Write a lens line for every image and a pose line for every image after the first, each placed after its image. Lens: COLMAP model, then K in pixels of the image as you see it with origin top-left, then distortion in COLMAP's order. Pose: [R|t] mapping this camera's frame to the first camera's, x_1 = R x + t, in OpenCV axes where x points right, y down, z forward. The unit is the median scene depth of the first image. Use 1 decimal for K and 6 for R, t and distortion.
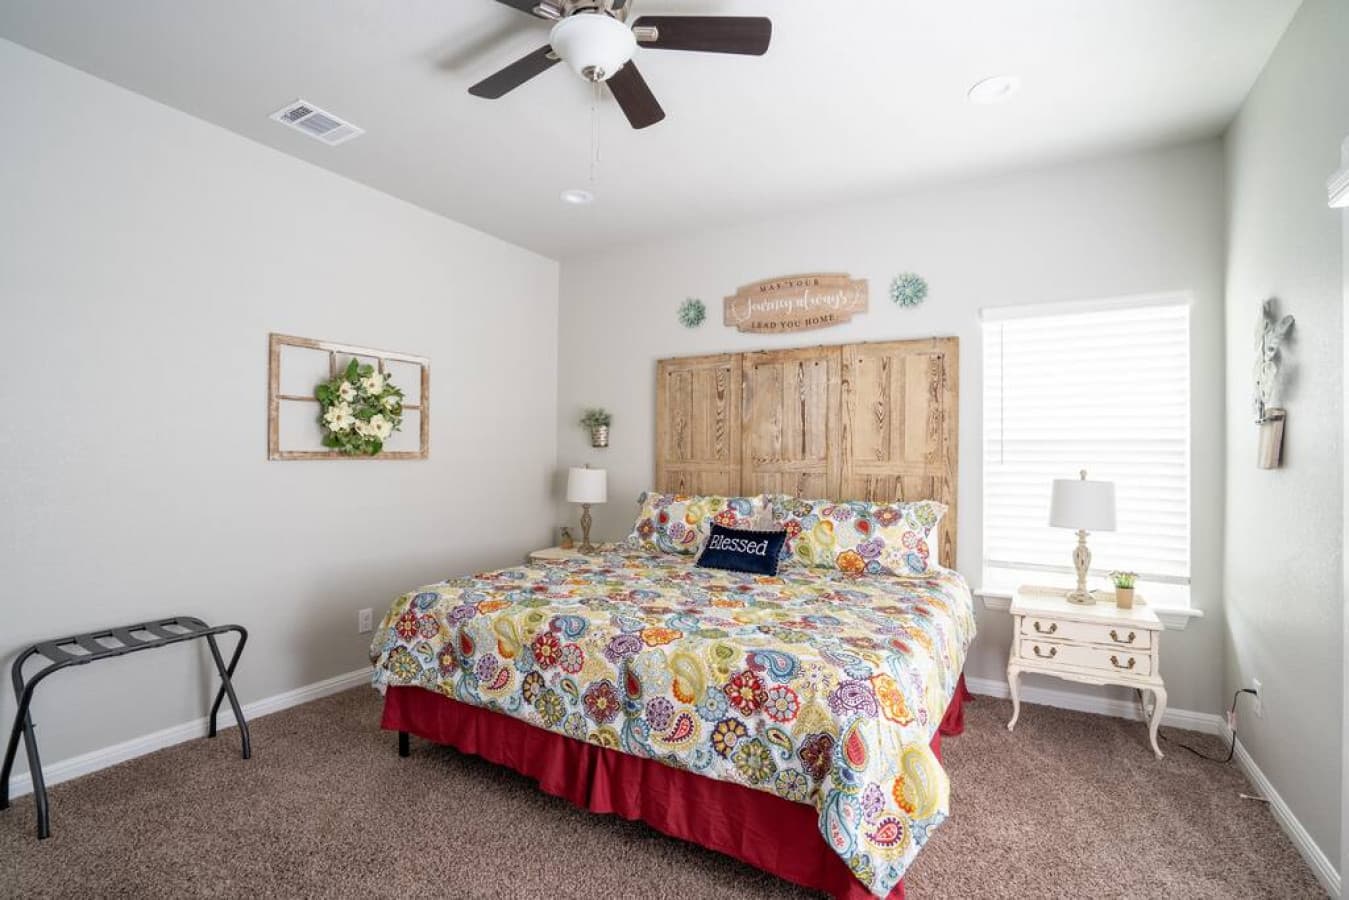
lens RADIAL K [[623.3, 0, 674.5], [0, 623.3, 450.0], [0, 0, 1]] dist [-0.076522, 0.031868]
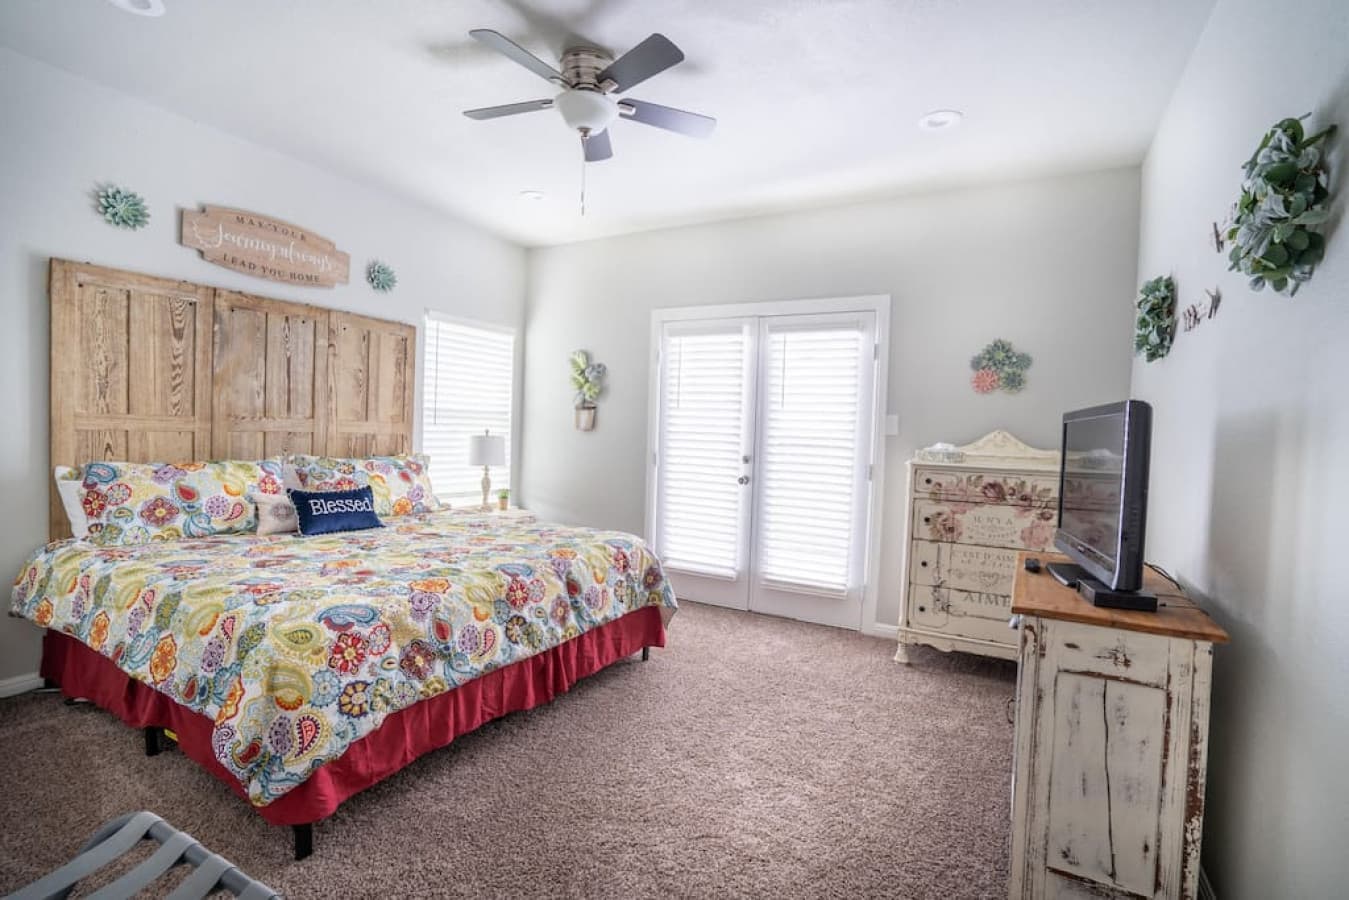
lens RADIAL K [[623.3, 0, 674.5], [0, 623.3, 450.0], [0, 0, 1]] dist [-0.076522, 0.031868]
pose [[-0.023965, -0.041351, 0.998857, -0.797385], [-0.047597, 0.998058, 0.040176, -0.002104], [-0.998579, -0.046579, -0.025887, 0.442829]]
